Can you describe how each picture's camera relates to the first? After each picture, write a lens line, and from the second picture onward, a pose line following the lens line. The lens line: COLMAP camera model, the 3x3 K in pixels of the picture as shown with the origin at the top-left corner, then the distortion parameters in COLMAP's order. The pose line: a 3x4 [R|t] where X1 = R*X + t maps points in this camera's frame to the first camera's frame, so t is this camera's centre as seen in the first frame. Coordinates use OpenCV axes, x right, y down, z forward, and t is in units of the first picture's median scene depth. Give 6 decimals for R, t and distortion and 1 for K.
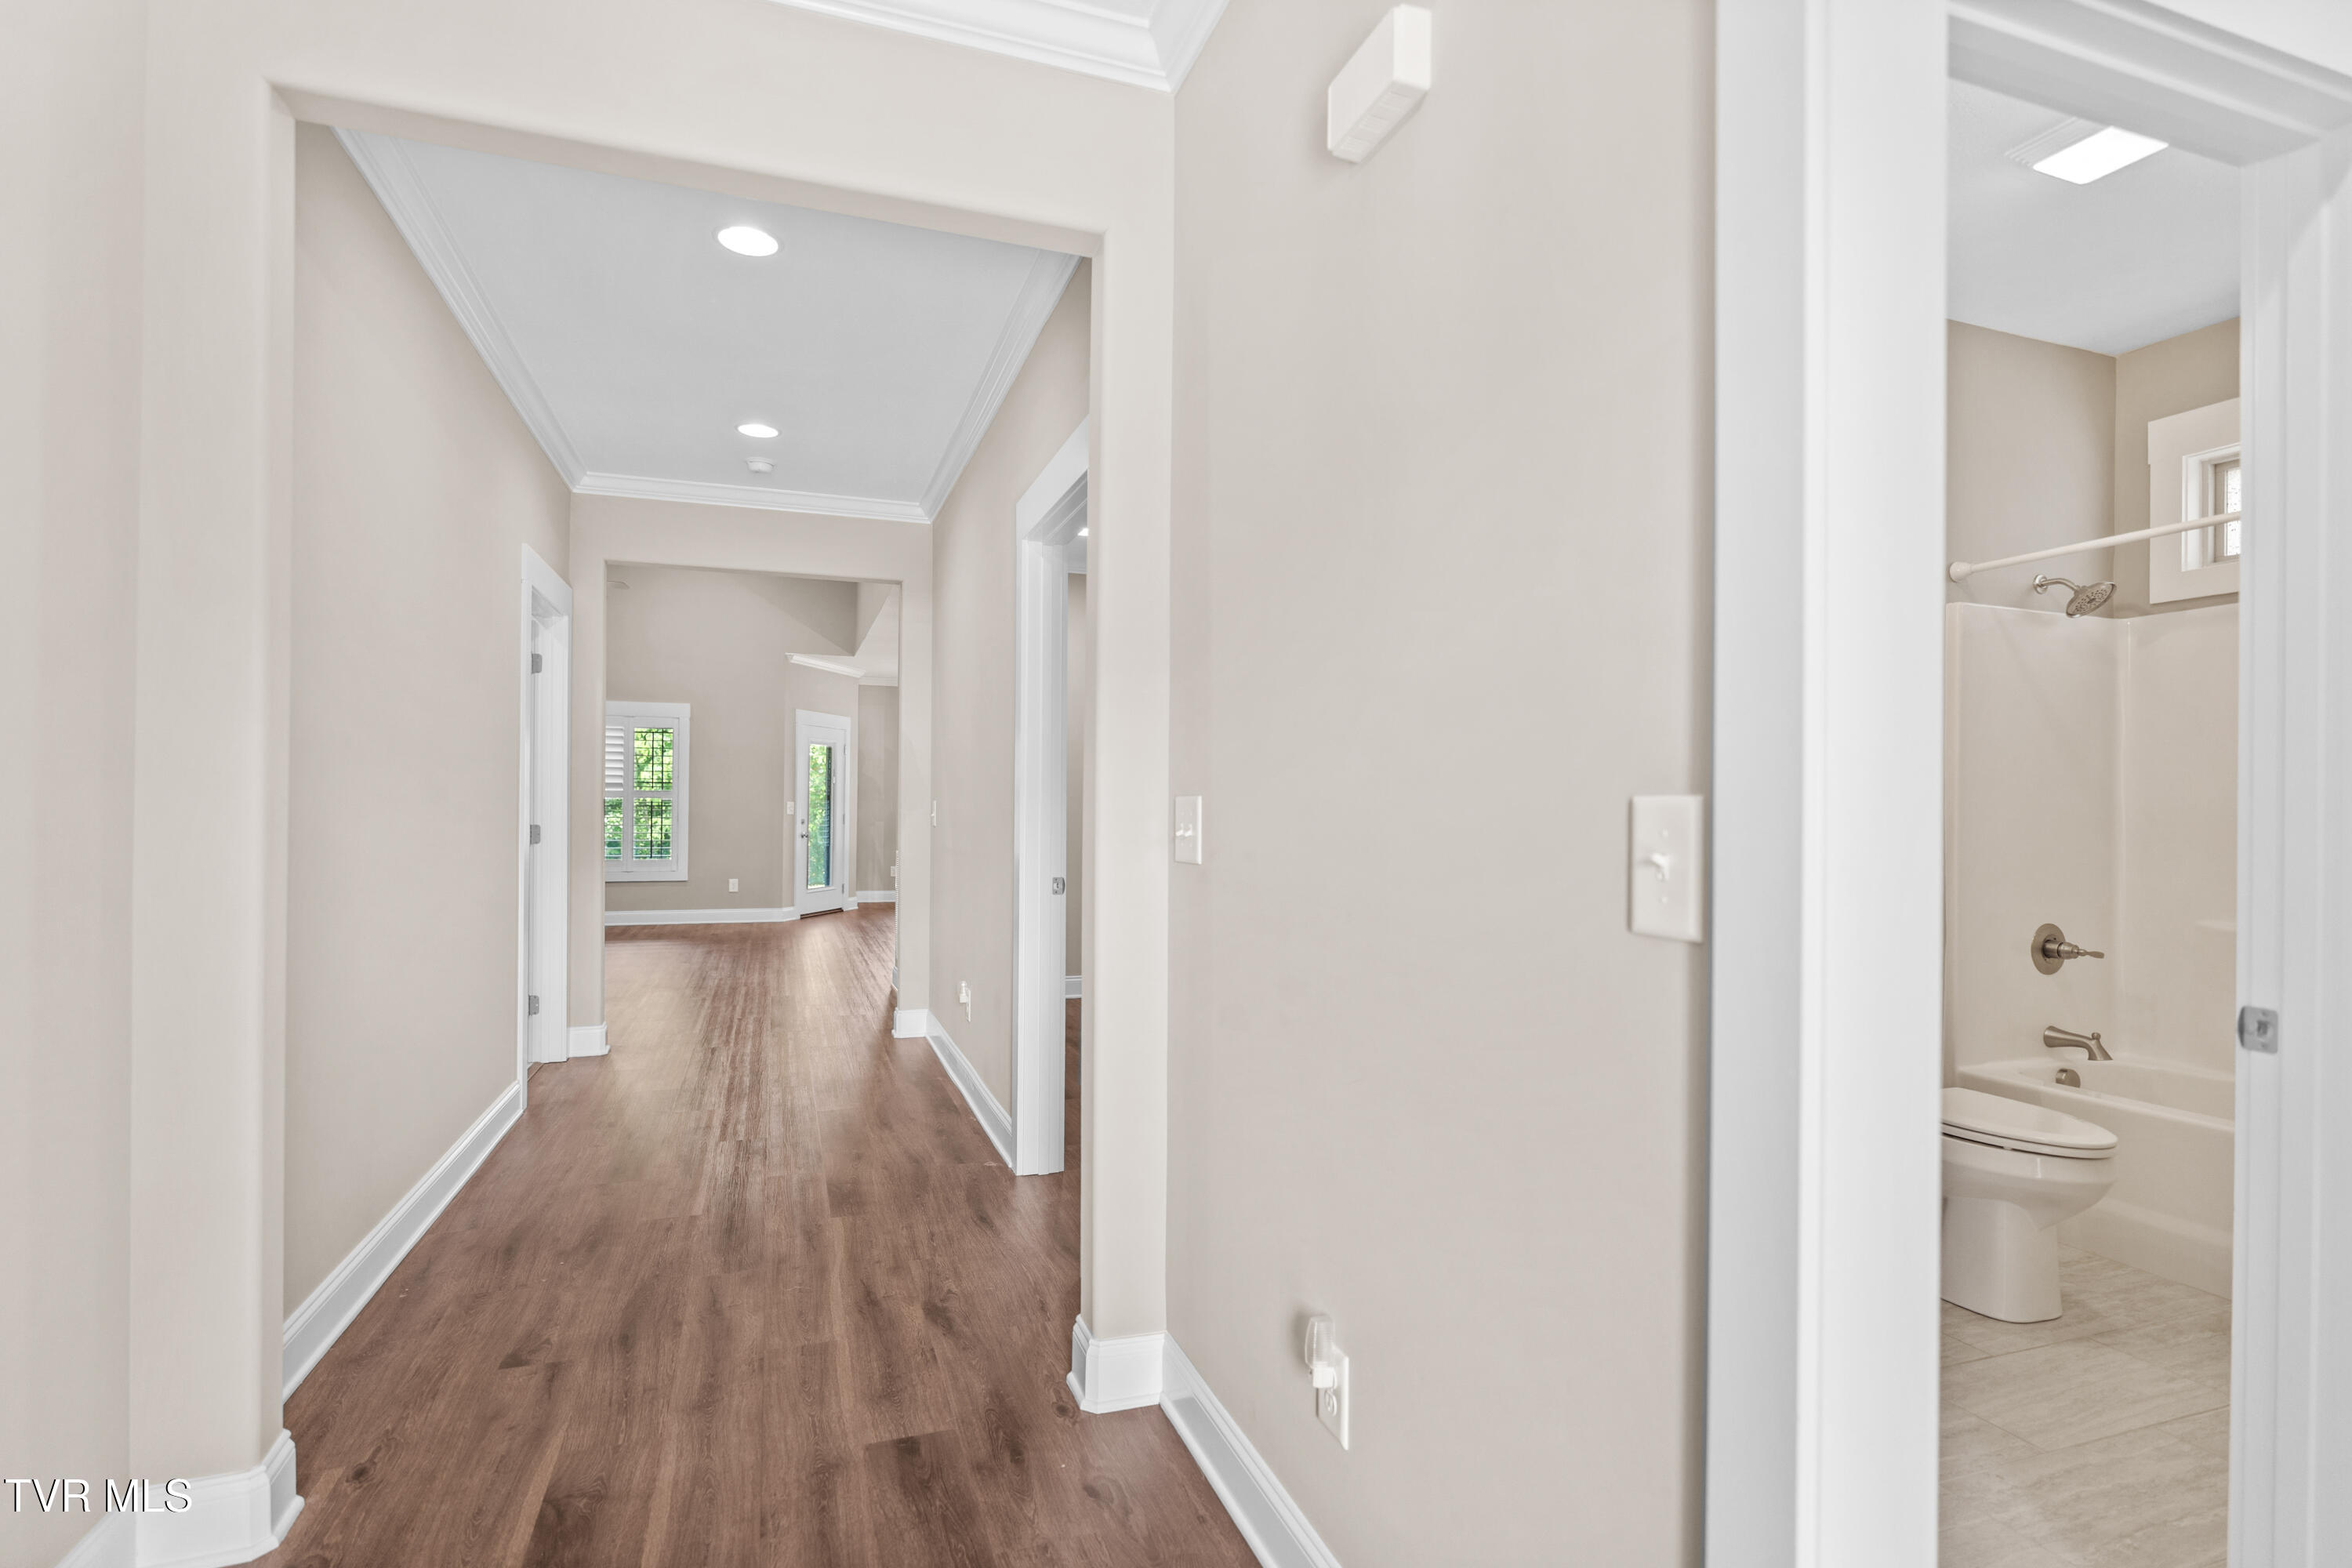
lens RADIAL K [[1088.7, 0, 1180.1], [0, 1088.7, 803.0], [0, 0, 1]] dist [-0.001924, 0.001552]
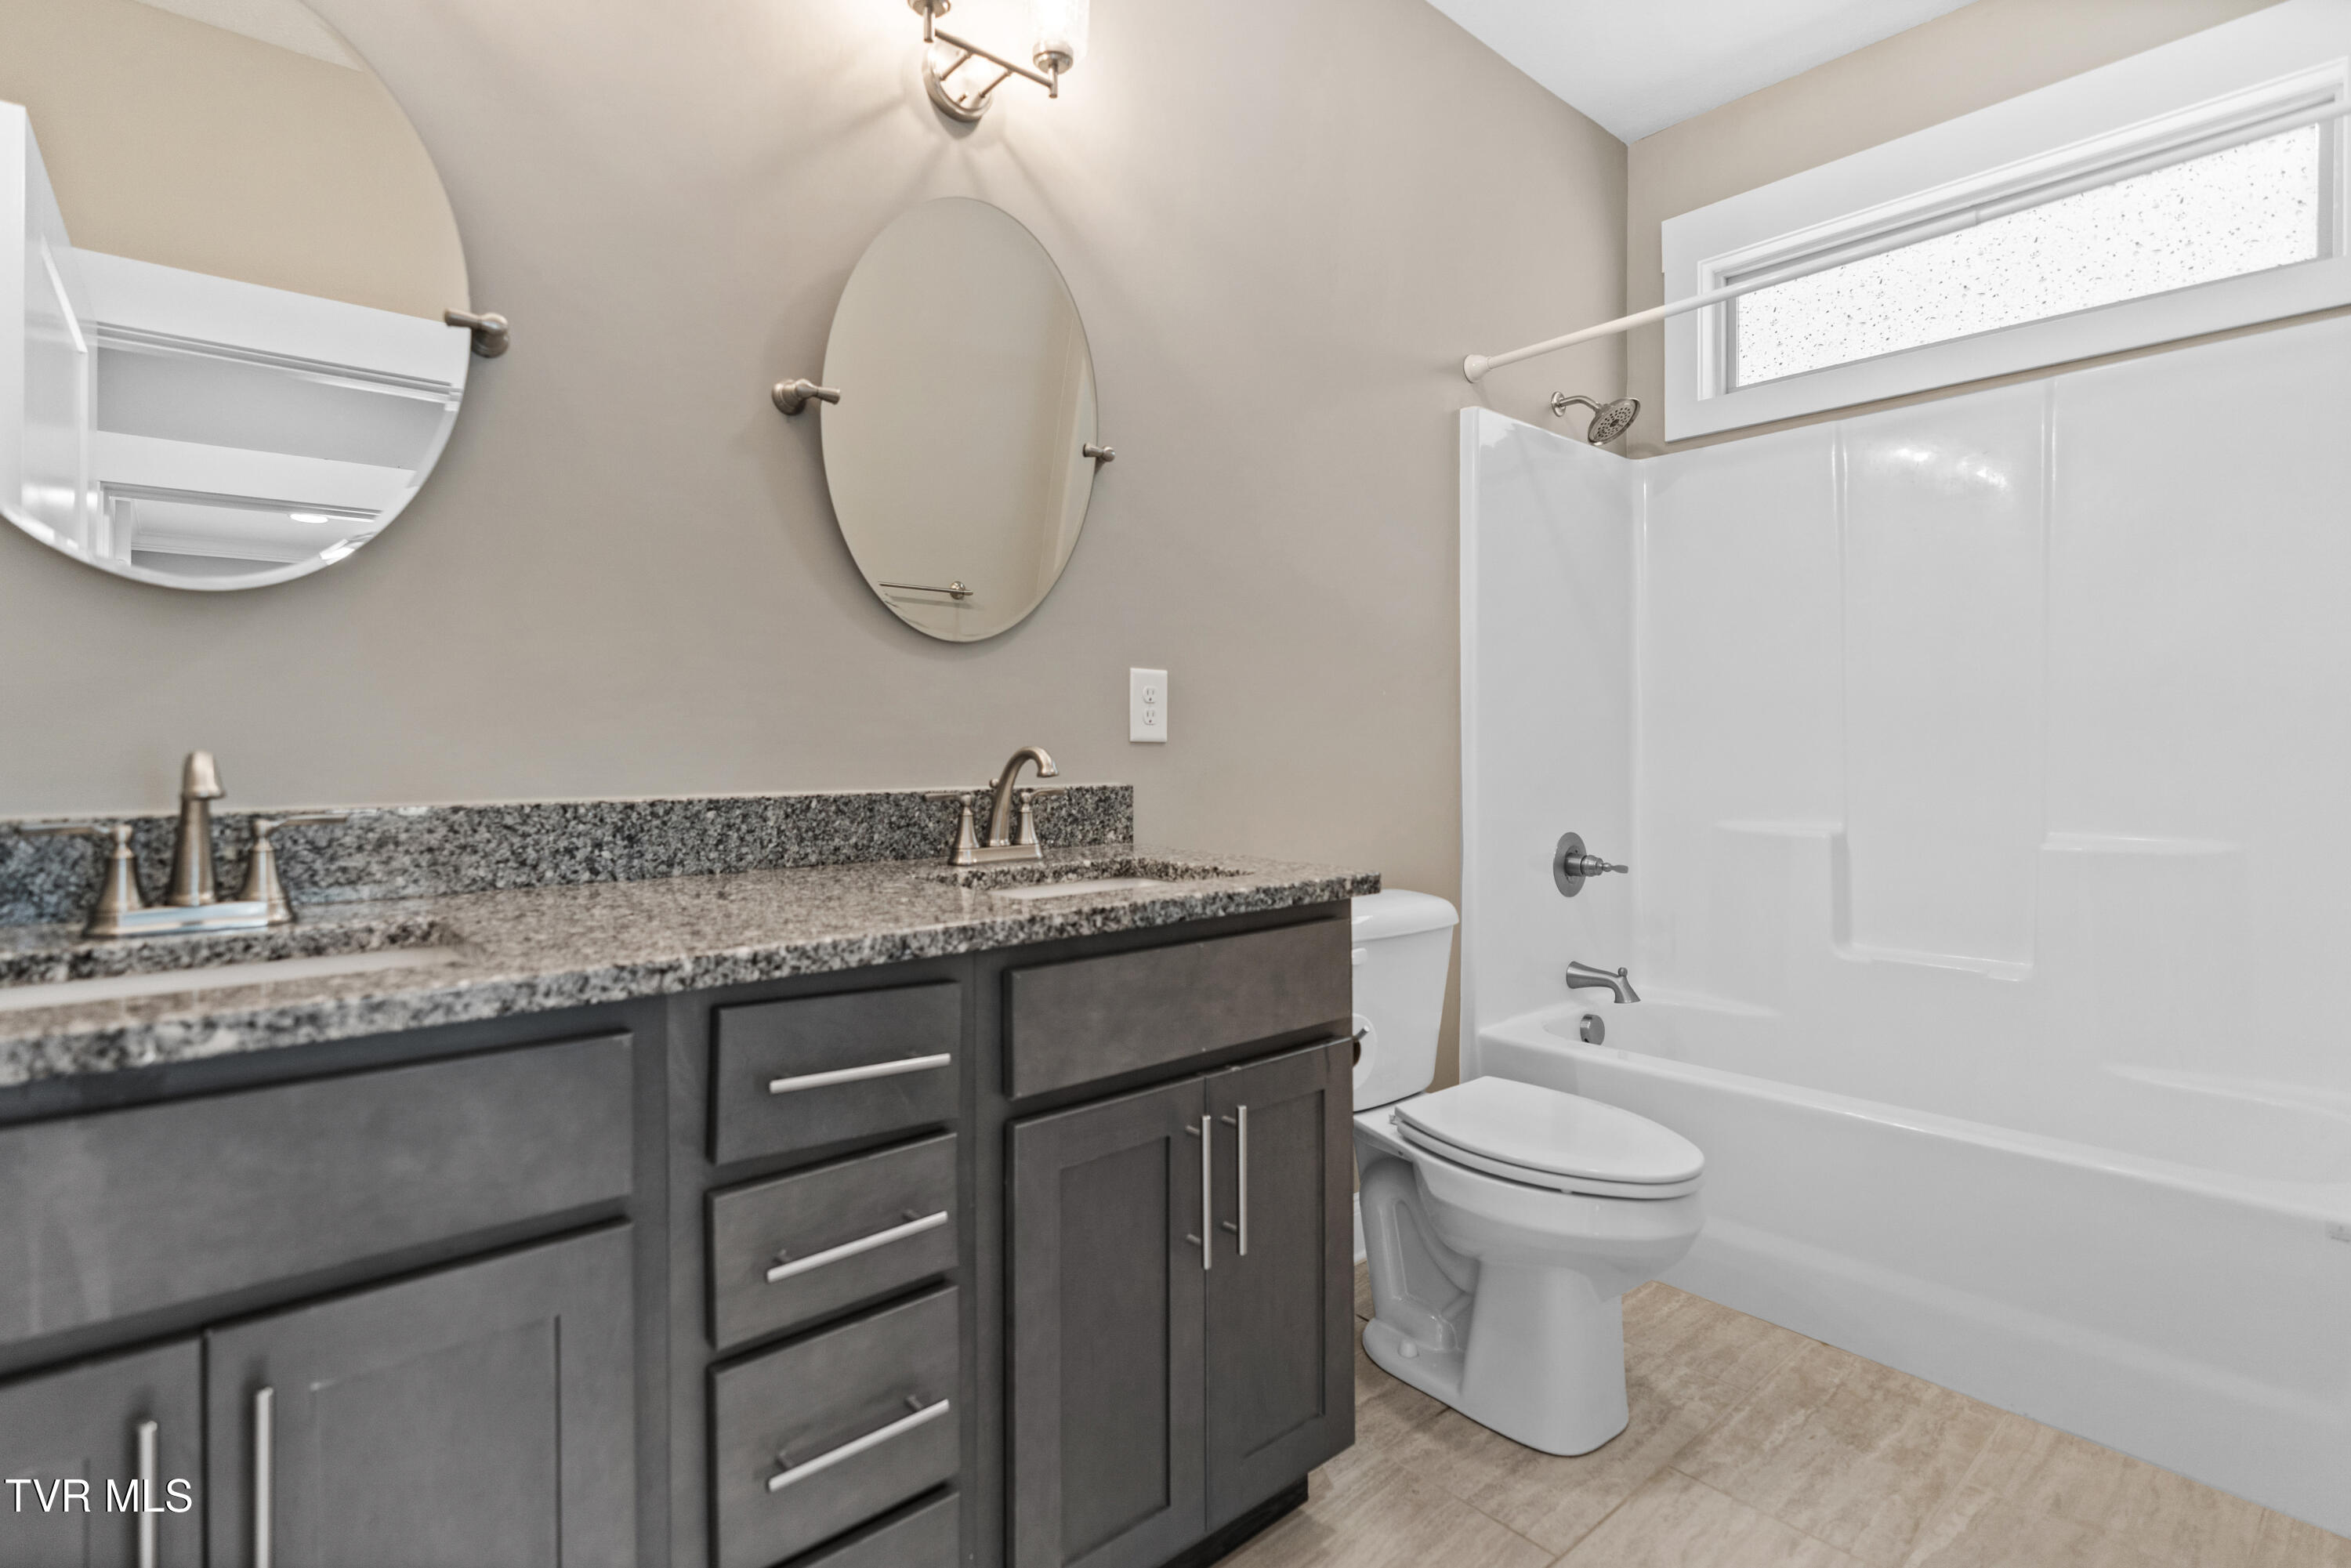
lens RADIAL K [[1088.2, 0, 1139.8], [0, 1088.2, 744.7], [0, 0, 1]] dist [-0.001924, 0.001552]
pose [[0.937116, -0.011356, 0.348834, 0.233656], [0.008022, 0.999907, 0.011001, 0.036537], [-0.348926, -0.007511, 0.937120, 0.373835]]
